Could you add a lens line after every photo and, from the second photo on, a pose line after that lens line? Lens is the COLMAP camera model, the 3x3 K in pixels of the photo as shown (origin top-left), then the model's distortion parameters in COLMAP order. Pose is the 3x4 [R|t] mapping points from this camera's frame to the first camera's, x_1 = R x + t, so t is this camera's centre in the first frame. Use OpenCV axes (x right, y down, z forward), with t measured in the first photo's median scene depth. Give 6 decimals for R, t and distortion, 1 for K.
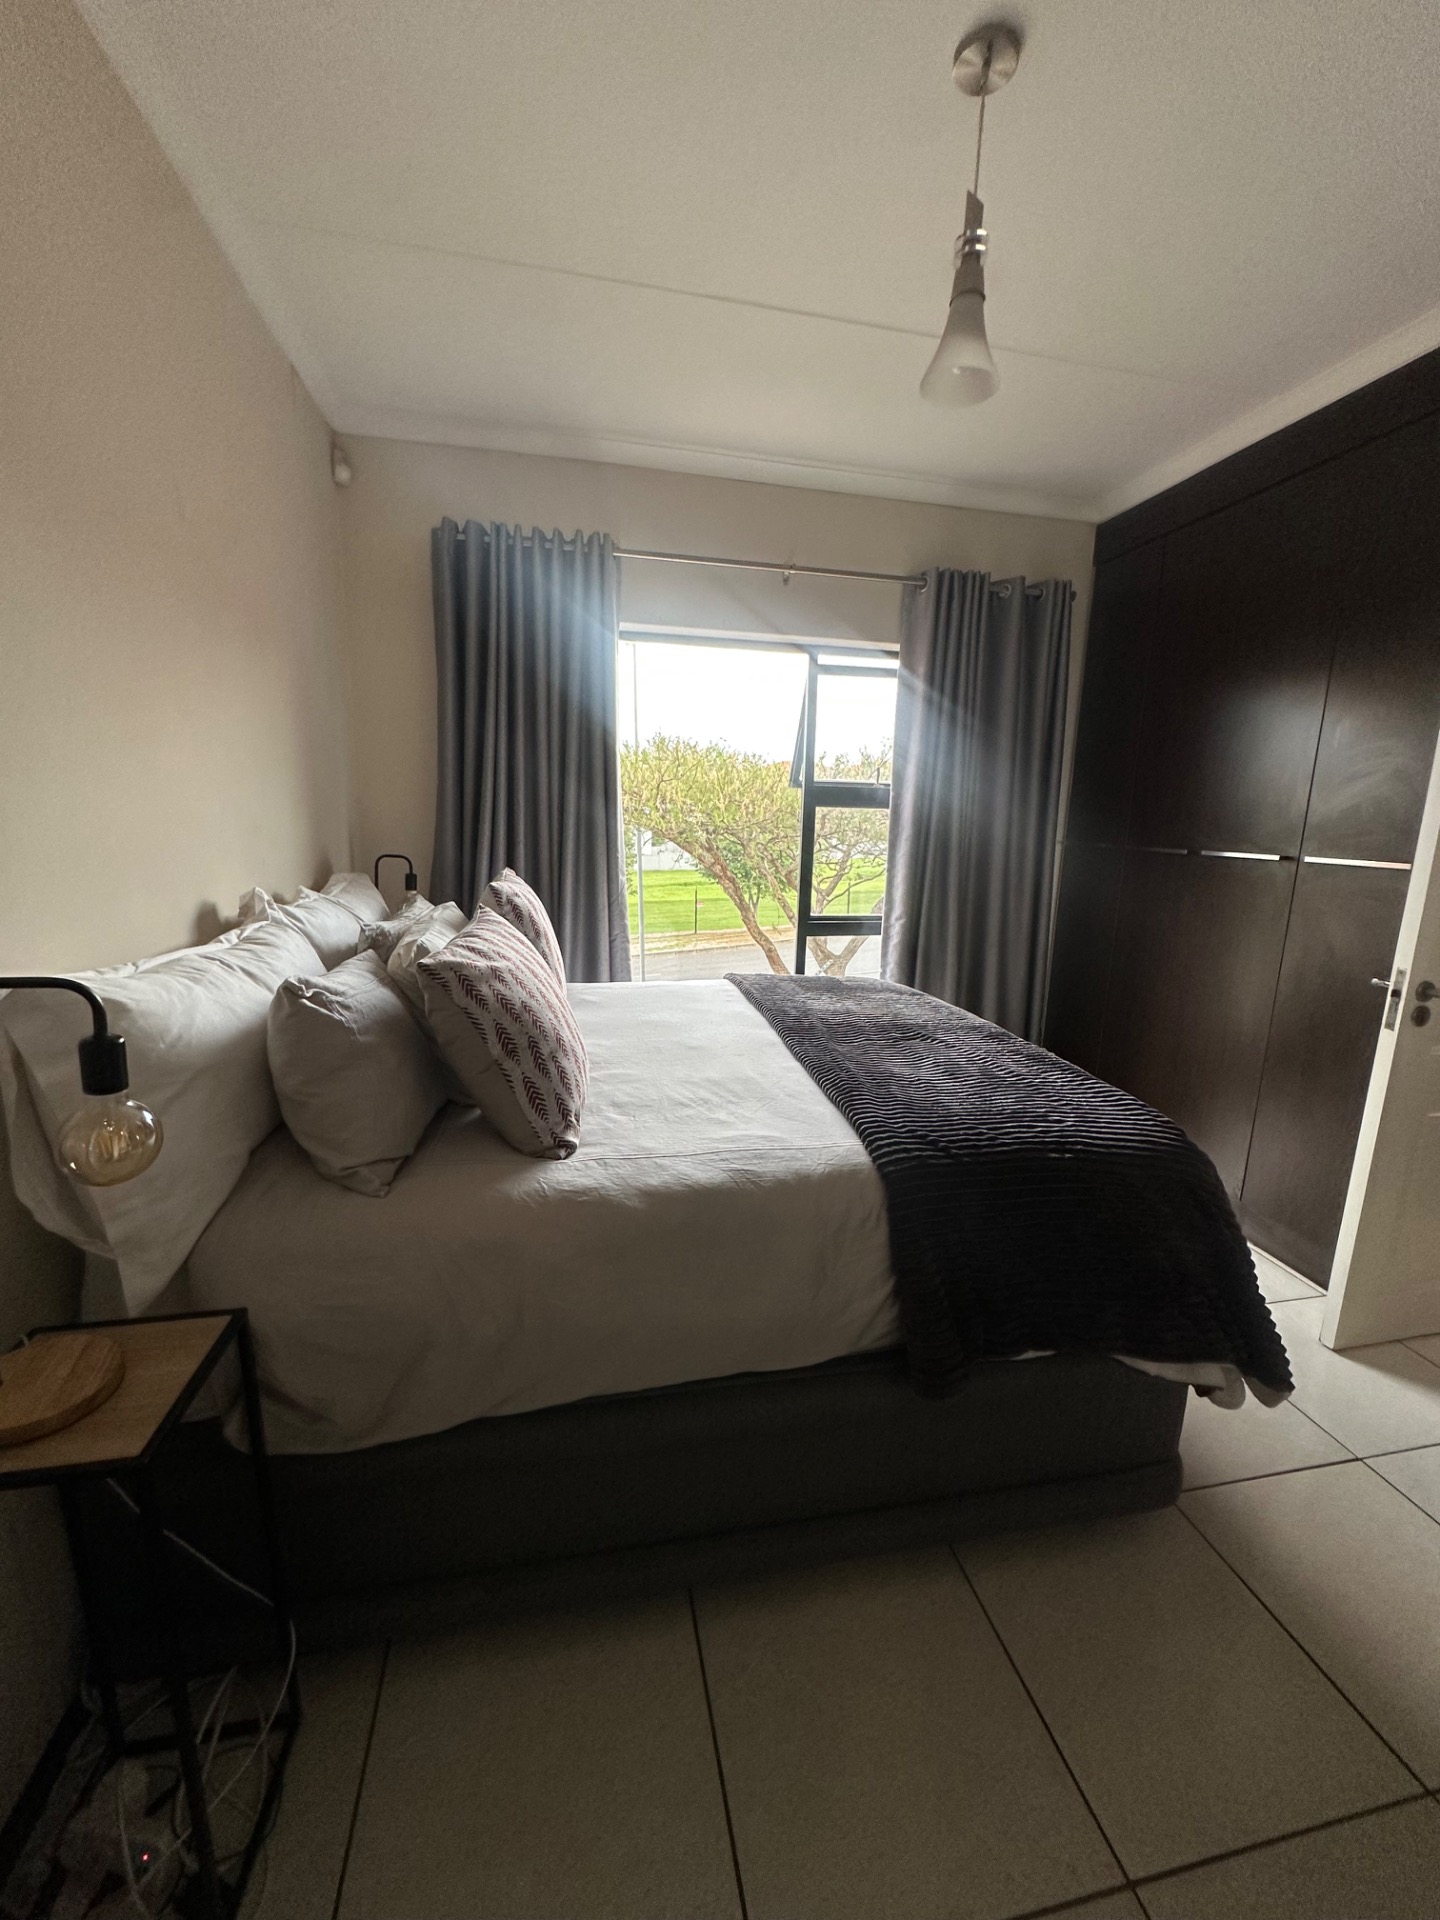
lens RADIAL K [[764.0, 0, 720.0], [0, 764.0, 960.0], [0, 0, 1]] dist [-0.002186, 0.000085]
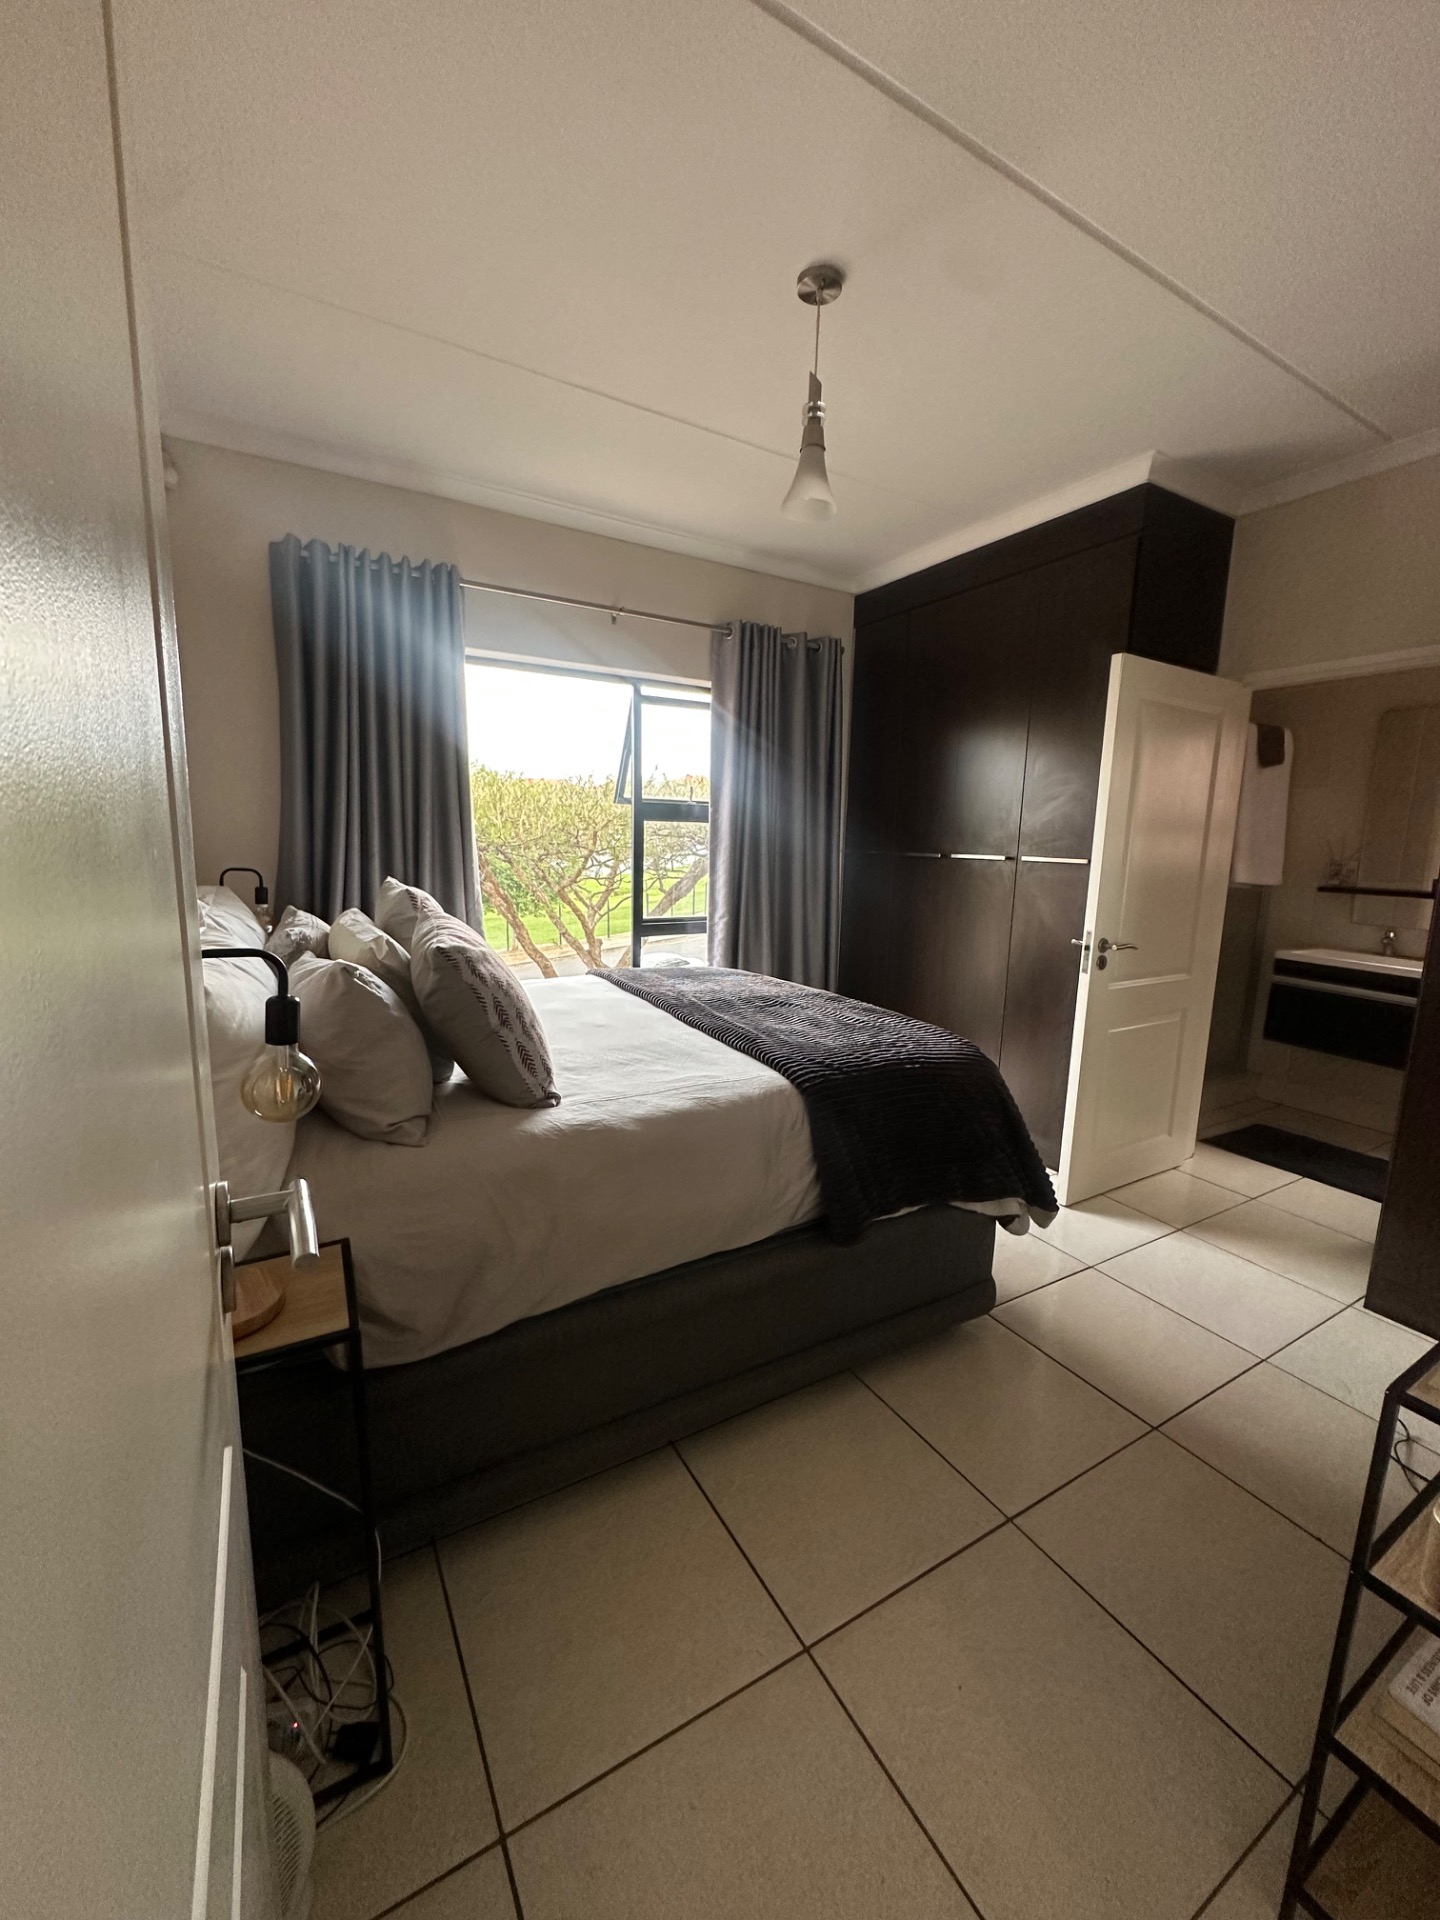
lens RADIAL K [[764.0, 0, 720.0], [0, 764.0, 960.0], [0, 0, 1]] dist [-0.002186, 0.000085]
pose [[0.949667, -0.053869, 0.308595, -0.198698], [0.060734, 0.998073, -0.012676, 0.037778], [-0.307317, 0.030781, 0.951109, -0.145585]]
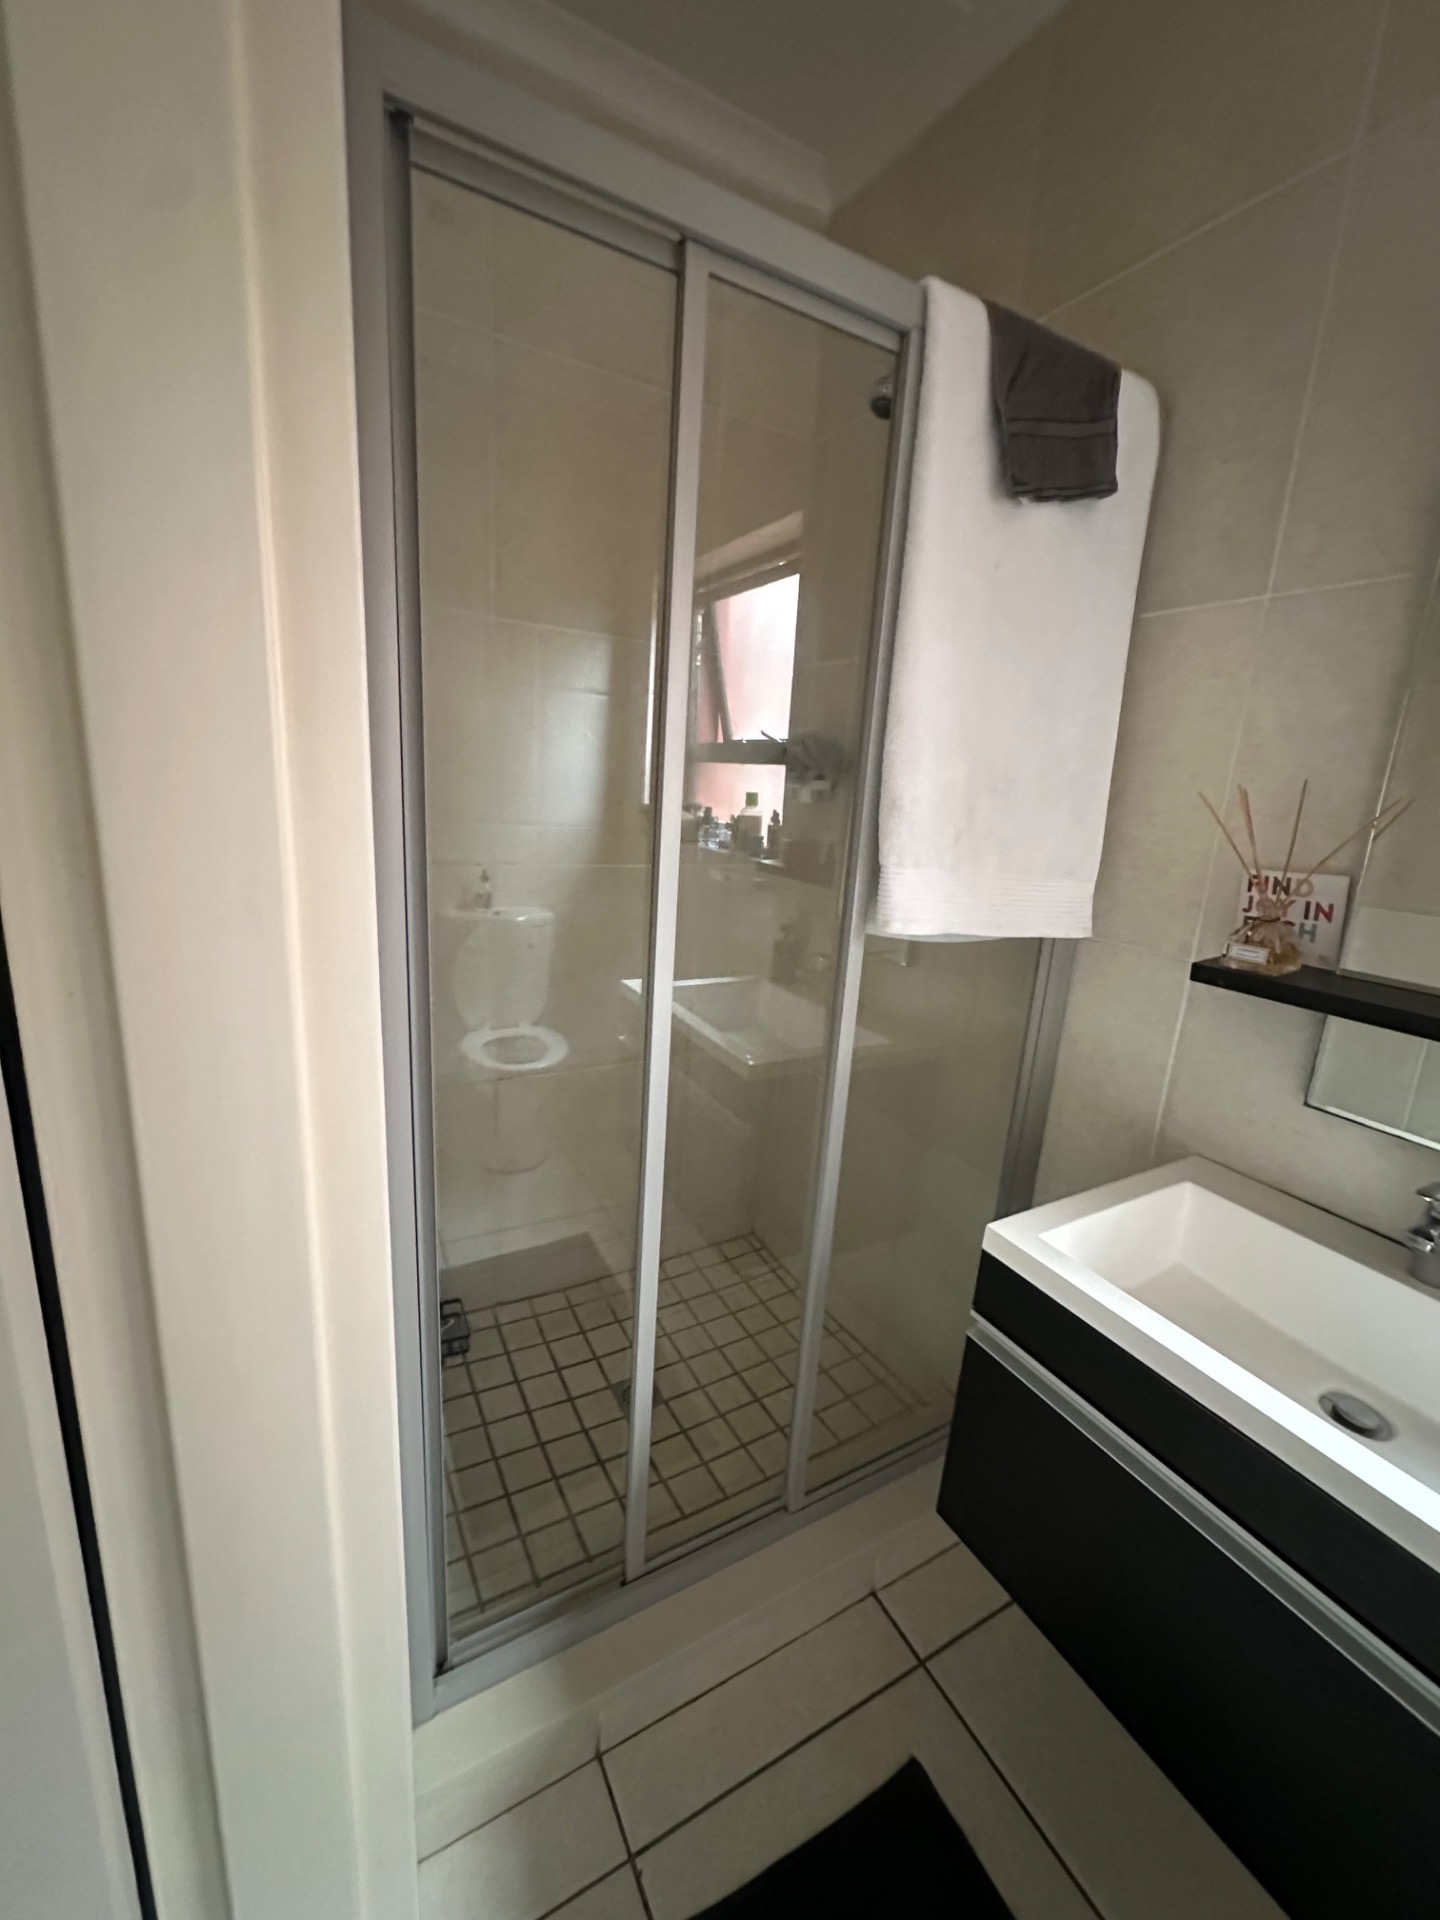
lens RADIAL K [[764.0, 0, 720.0], [0, 764.0, 960.0], [0, 0, 1]] dist [-0.002186, 0.000085]
pose [[0.956154, -0.032411, 0.291067, 0.730540], [0.018180, 0.998509, 0.051464, -0.052354], [-0.292301, -0.043915, 0.955318, 0.419014]]
